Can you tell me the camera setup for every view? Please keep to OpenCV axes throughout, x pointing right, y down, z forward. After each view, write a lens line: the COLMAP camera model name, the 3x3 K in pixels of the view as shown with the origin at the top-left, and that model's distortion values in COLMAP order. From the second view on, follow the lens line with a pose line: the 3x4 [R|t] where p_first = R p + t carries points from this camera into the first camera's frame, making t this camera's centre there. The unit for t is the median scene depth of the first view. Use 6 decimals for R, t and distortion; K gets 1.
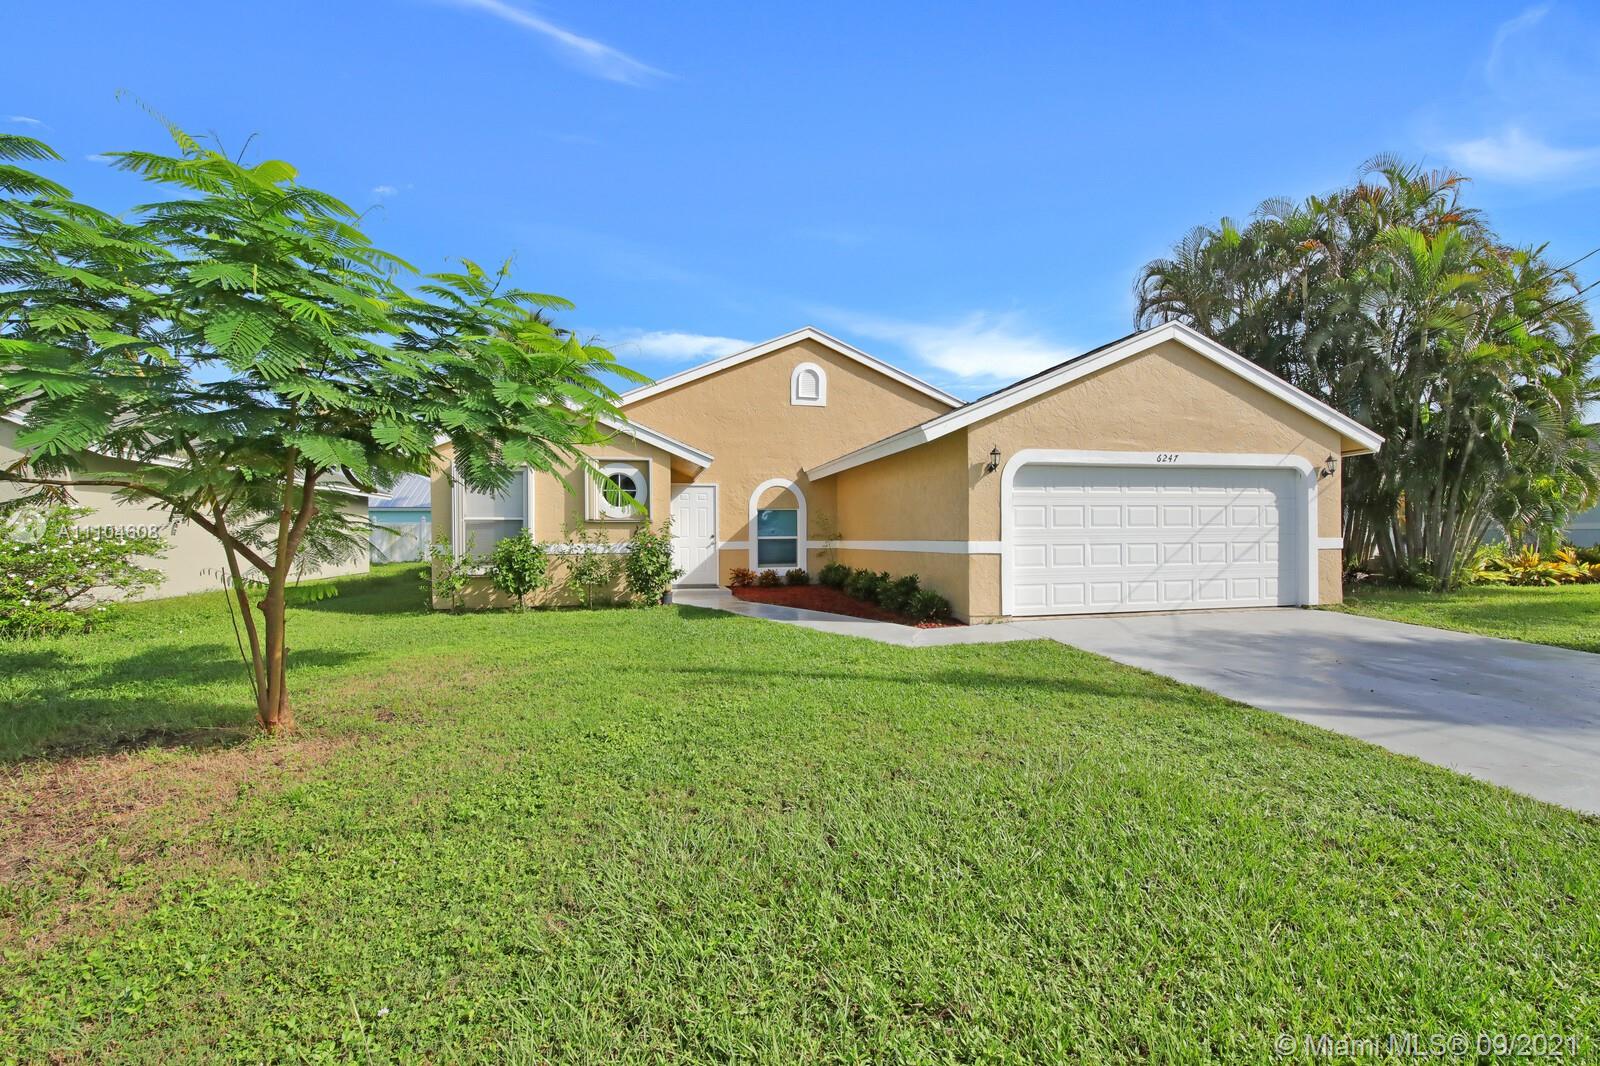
lens RADIAL K [[738.4, 0, 800.0], [0, 738.4, 533.0], [0, 0, 1]] dist [0.000425, 0.000104]
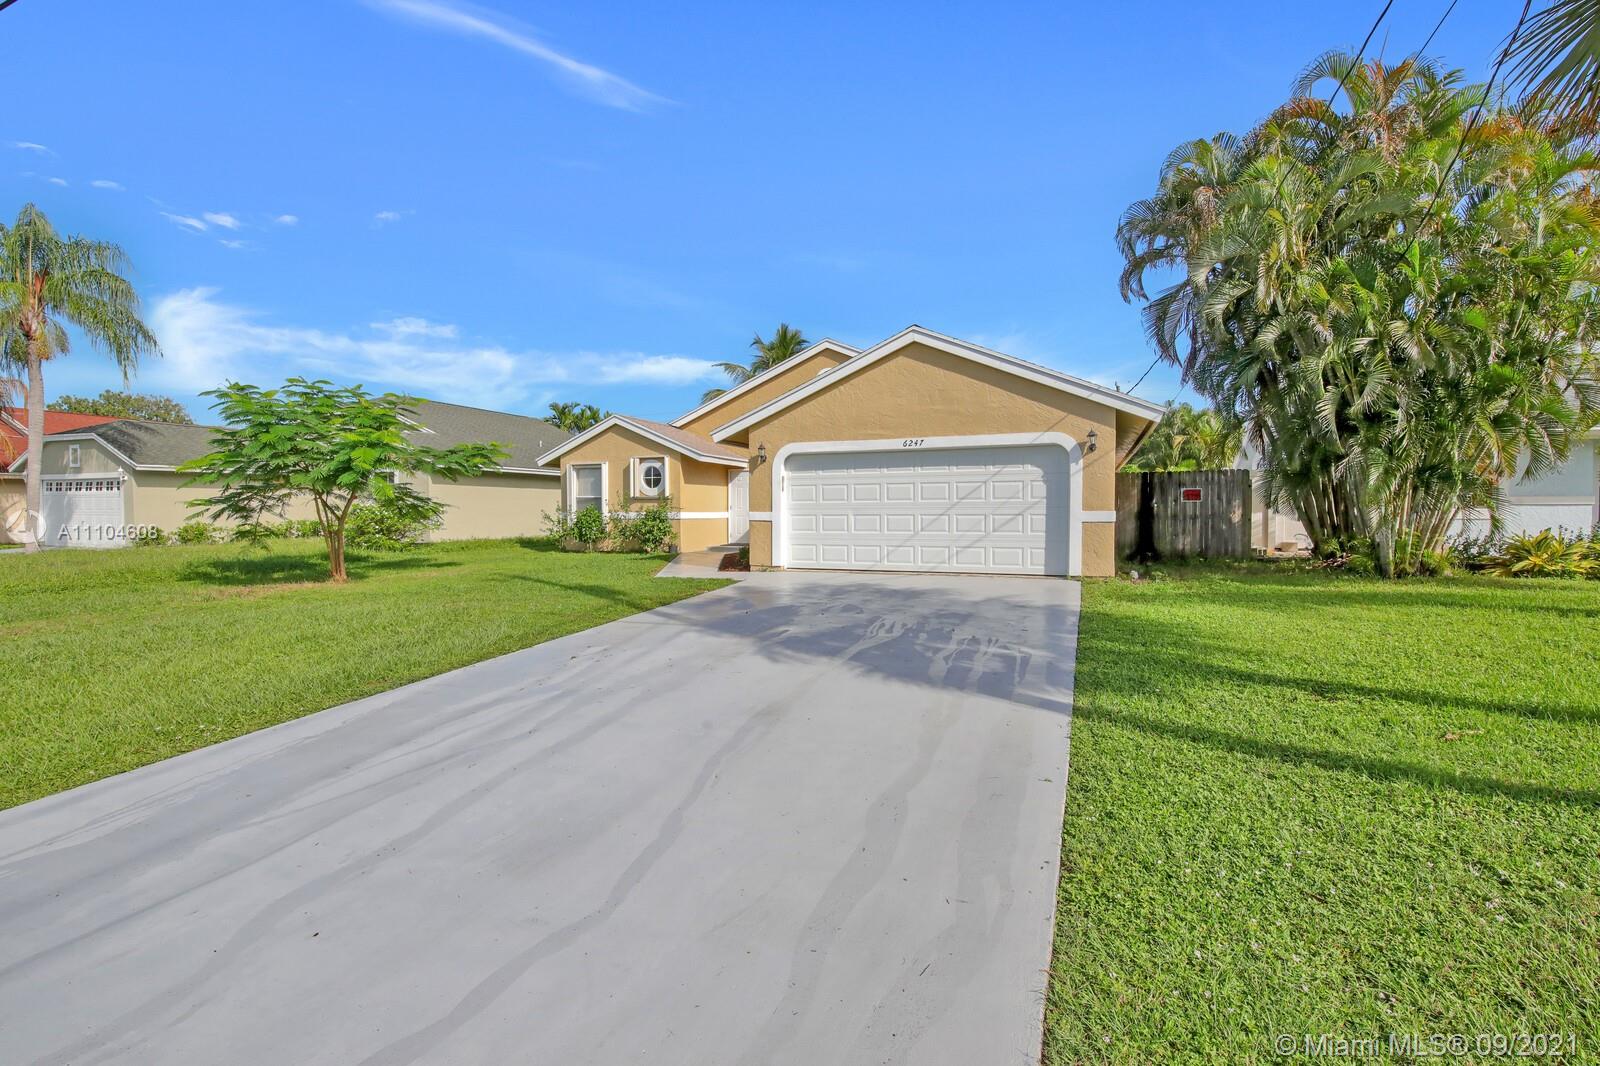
lens RADIAL K [[738.4, 0, 800.0], [0, 738.4, 533.0], [0, 0, 1]] dist [0.000425, 0.000104]
pose [[0.802772, 0.023709, -0.595815, 0.988314], [-0.000449, 0.999233, 0.039157, -0.002837], [0.596286, -0.031166, 0.802167, -0.061971]]
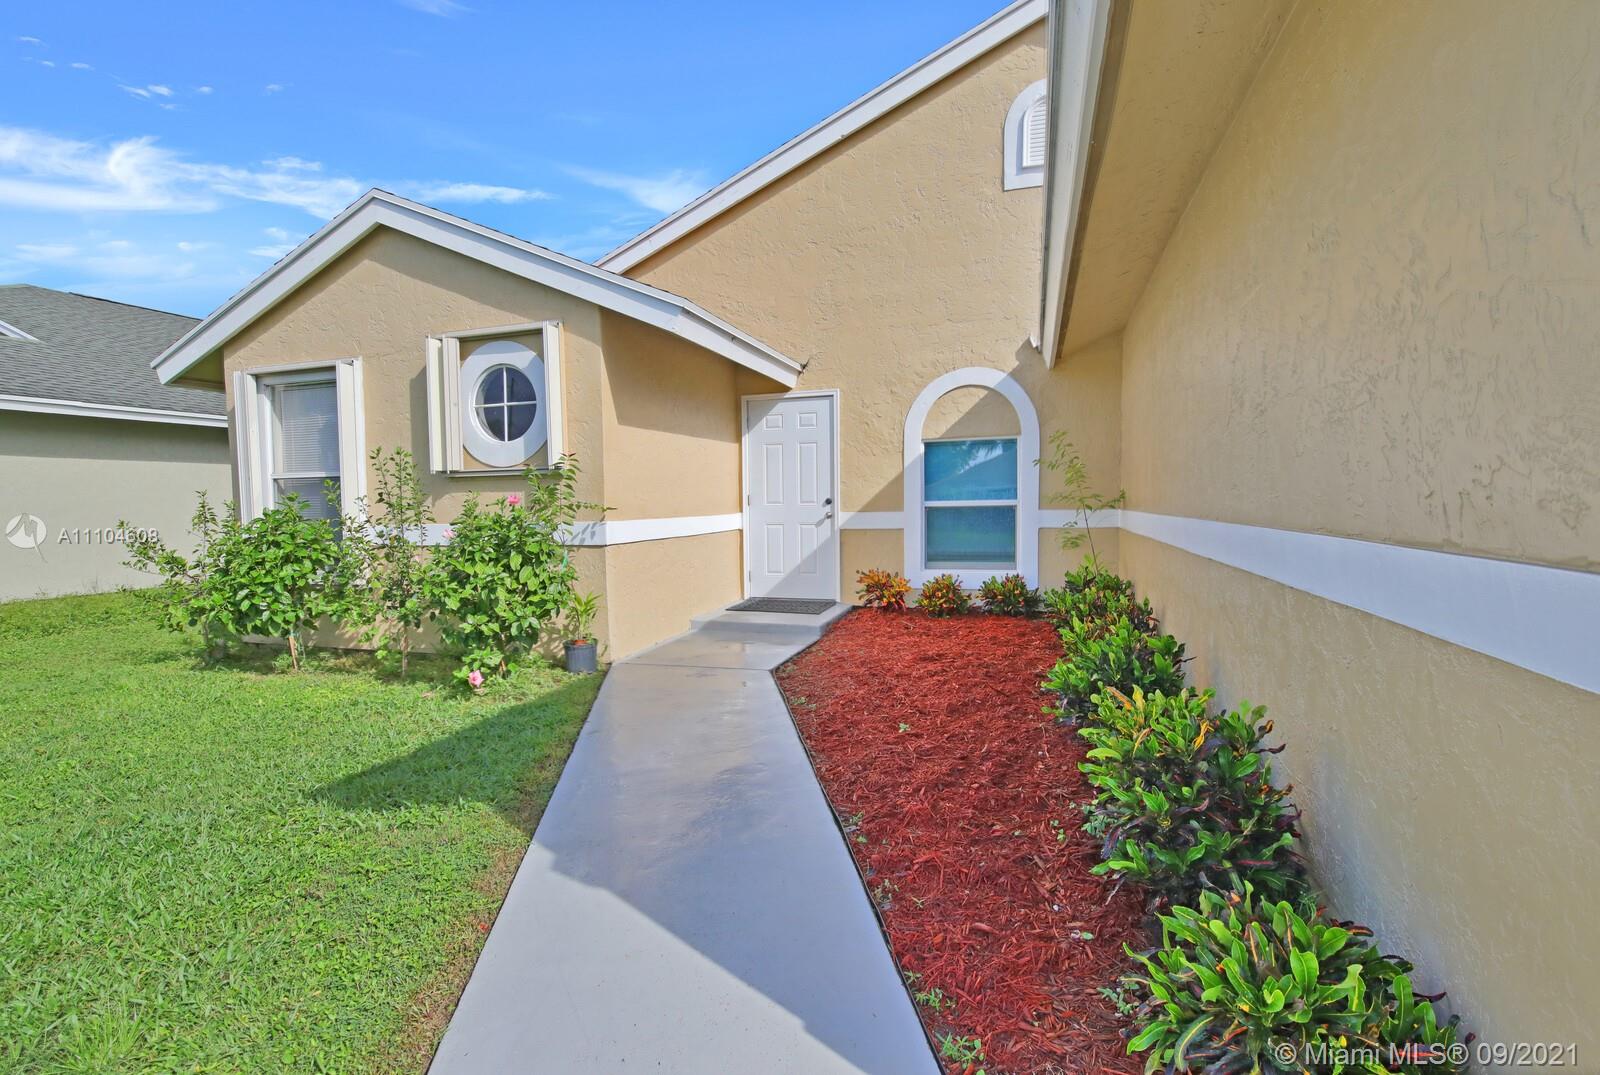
lens RADIAL K [[738.4, 0, 800.0], [0, 738.4, 537.5], [0, 0, 1]] dist [0.000425, 0.000104]
pose [[0.845880, 0.017220, -0.533095, 0.159322], [0.015325, 0.998281, 0.056564, 0.000626], [0.533152, -0.056016, 0.844163, 0.758444]]
